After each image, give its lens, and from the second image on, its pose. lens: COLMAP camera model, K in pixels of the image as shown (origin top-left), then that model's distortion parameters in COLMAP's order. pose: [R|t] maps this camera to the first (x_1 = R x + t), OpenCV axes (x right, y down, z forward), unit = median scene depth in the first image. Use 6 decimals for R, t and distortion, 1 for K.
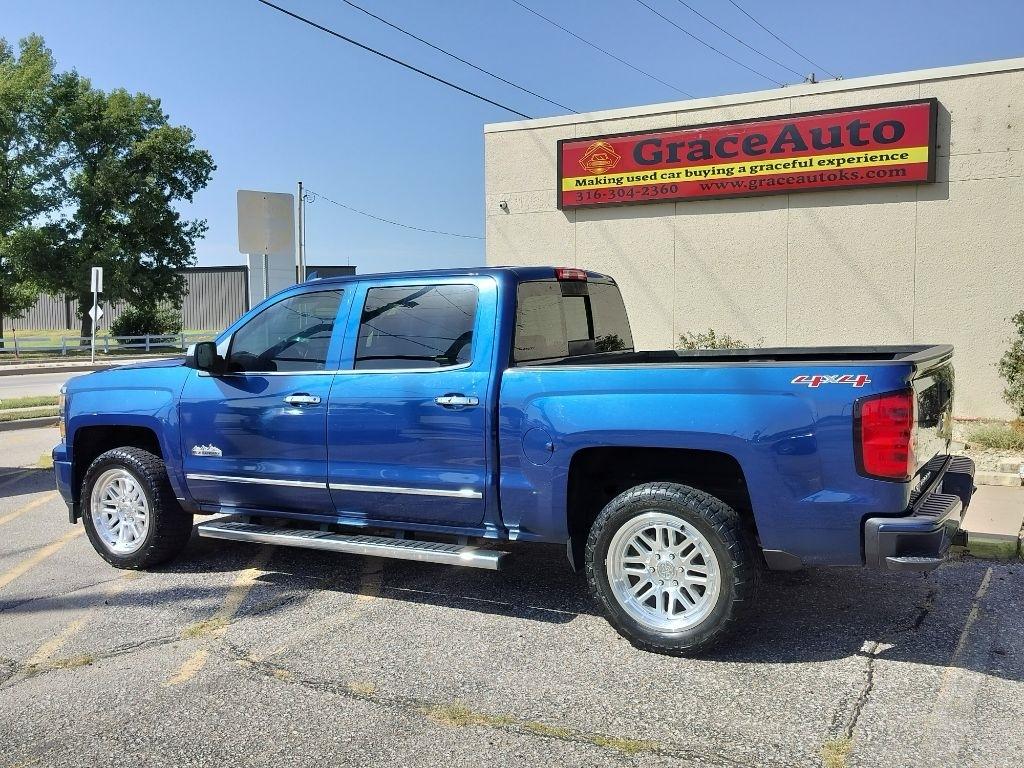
lens RADIAL K [[957.4, 0, 504.8], [0, 957.4, 386.4], [0, 0, 1]] dist [0.096139, -0.177532]
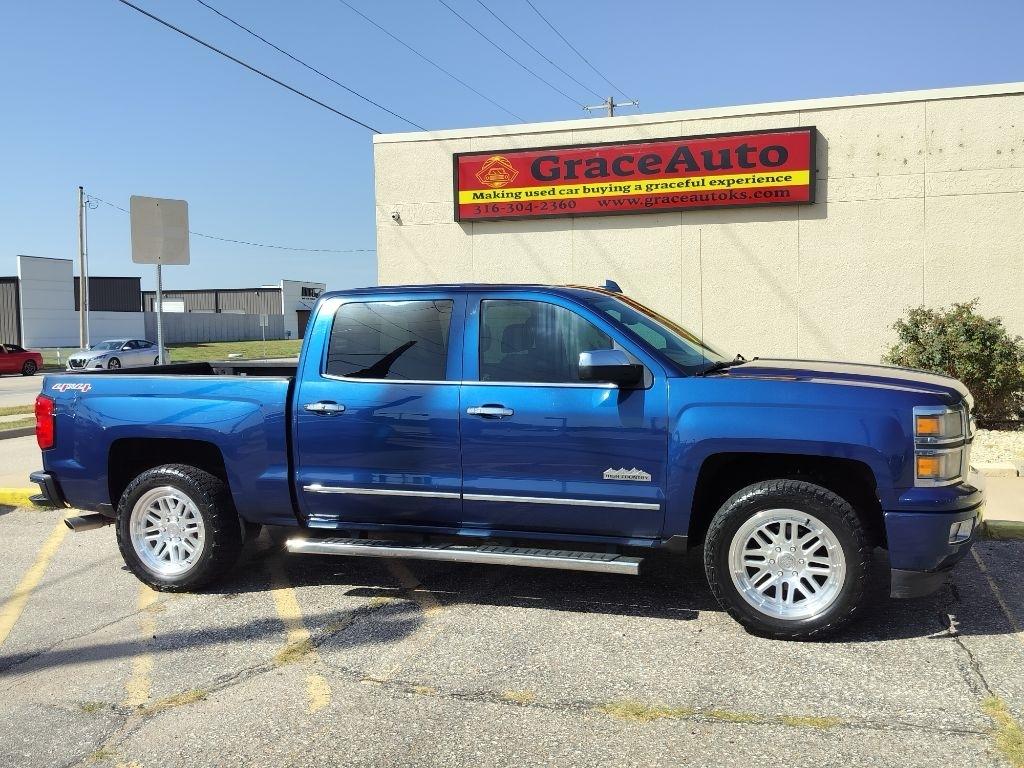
lens RADIAL K [[957.4, 0, 504.8], [0, 957.4, 386.4], [0, 0, 1]] dist [0.096139, -0.177532]
pose [[0.976016, -0.021409, 0.216643, -0.130549], [0.024295, 0.999648, -0.010665, 0.000602], [-0.216339, 0.015672, 0.976193, 0.007795]]
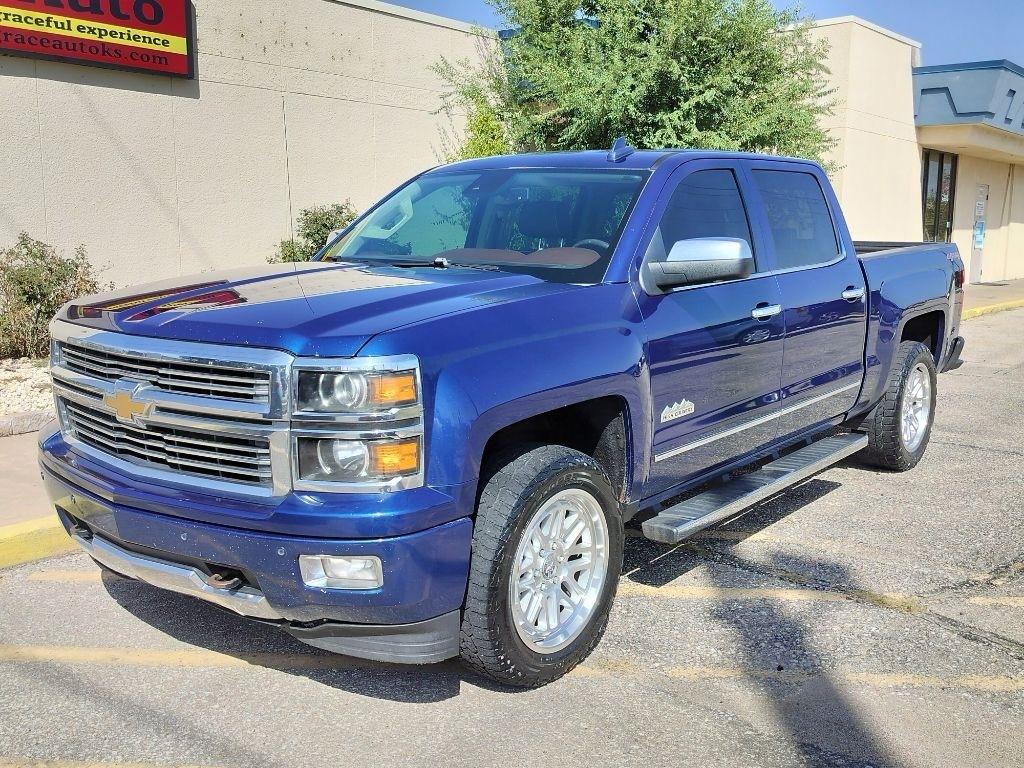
lens RADIAL K [[1019.1, 0, 493.8], [0, 1019.1, 375.3], [0, 0, 1]] dist [0.073838, -0.119456]
pose [[0.168337, -0.132003, 0.976851, -0.491111], [0.064730, 0.990334, 0.122670, -0.023309], [-0.983602, 0.042581, 0.175254, 0.497147]]
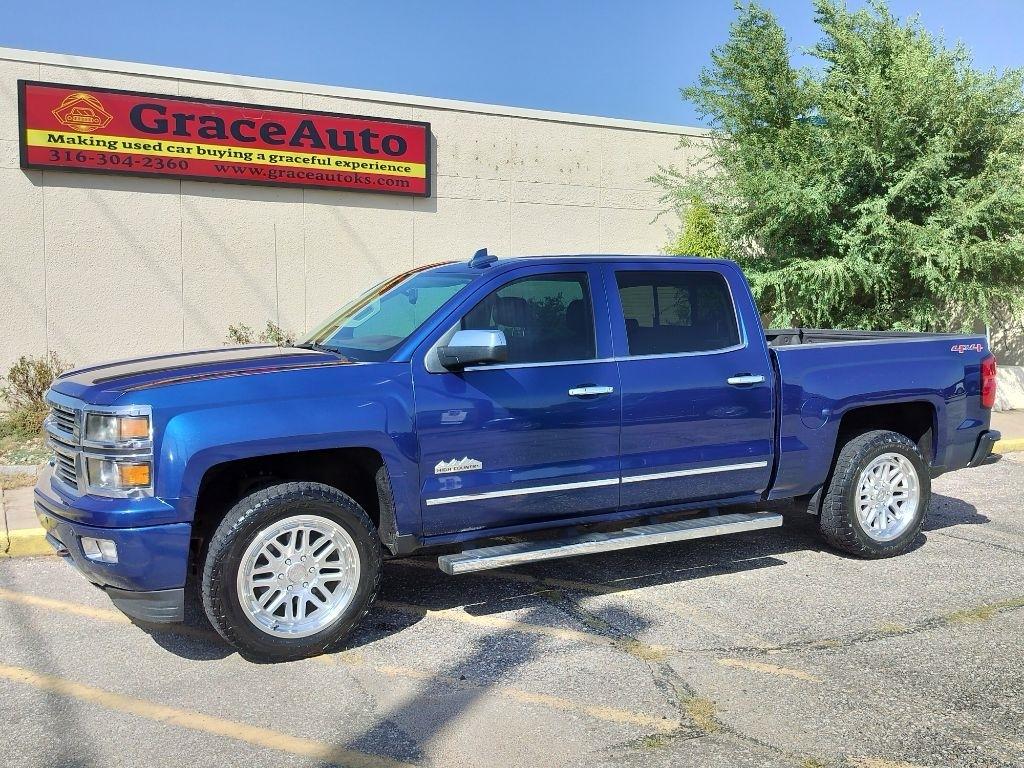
lens RADIAL K [[989.6, 0, 498.6], [0, 989.6, 383.3], [0, 0, 1]] dist [0.083728, -0.150015]
pose [[0.544629, -0.048096, 0.837297, -0.481435], [0.049475, 0.998458, 0.025172, -0.009807], [-0.837217, 0.027716, 0.546169, 0.258787]]
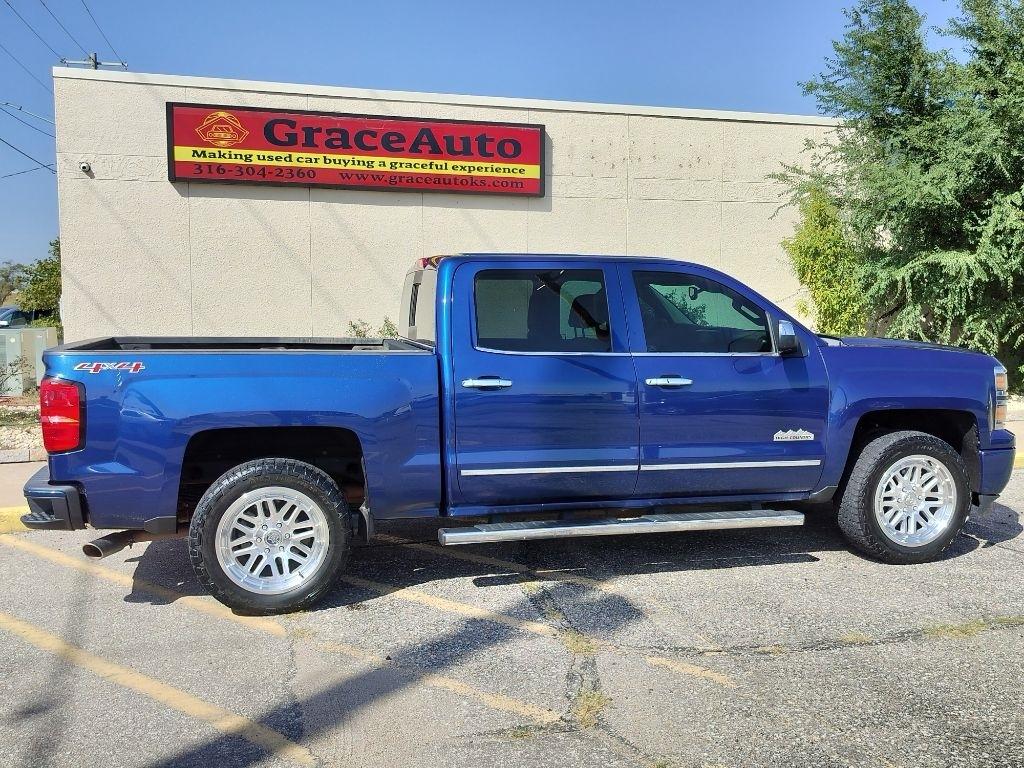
lens RADIAL K [[957.4, 0, 504.8], [0, 957.4, 386.4], [0, 0, 1]] dist [0.096139, -0.177532]
pose [[0.702386, -0.048184, 0.710163, -0.415630], [0.042784, 0.998760, 0.025450, -0.005430], [-0.710509, 0.012508, 0.703577, 0.178514]]
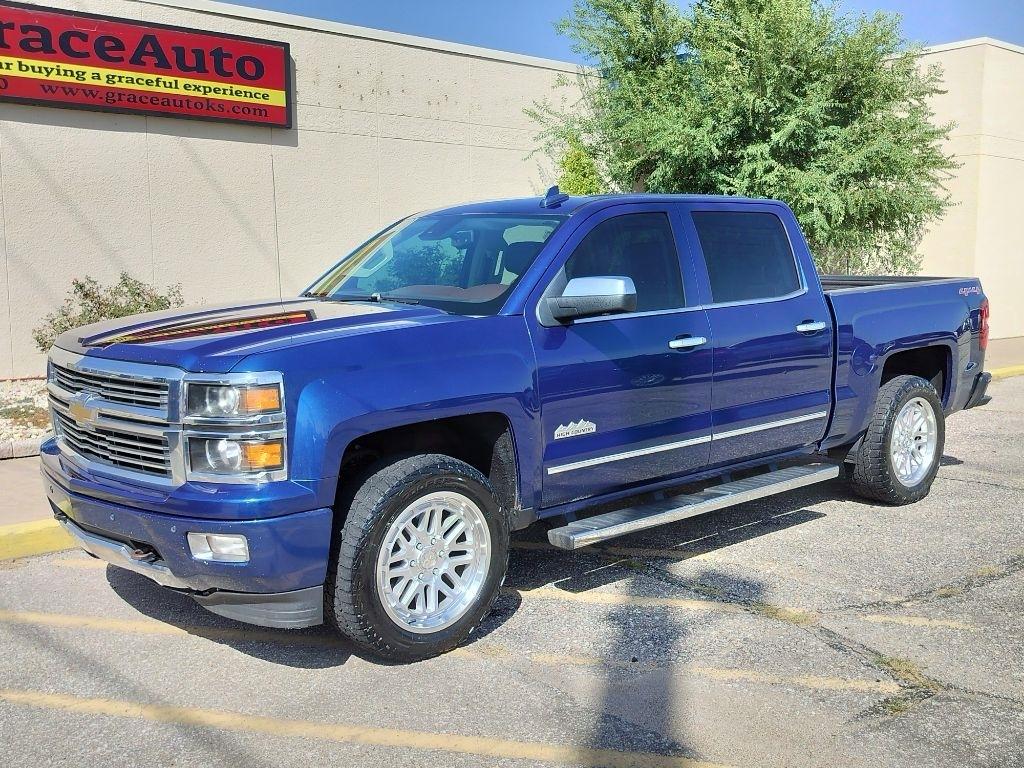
lens RADIAL K [[1075.8, 0, 492.7], [0, 1075.8, 379.9], [0, 0, 1]] dist [0.093714, -0.171526]
pose [[0.331894, -0.093886, 0.938633, -0.533349], [0.068116, 0.994823, 0.075420, -0.016602], [-0.940854, 0.038905, 0.336571, 0.390704]]
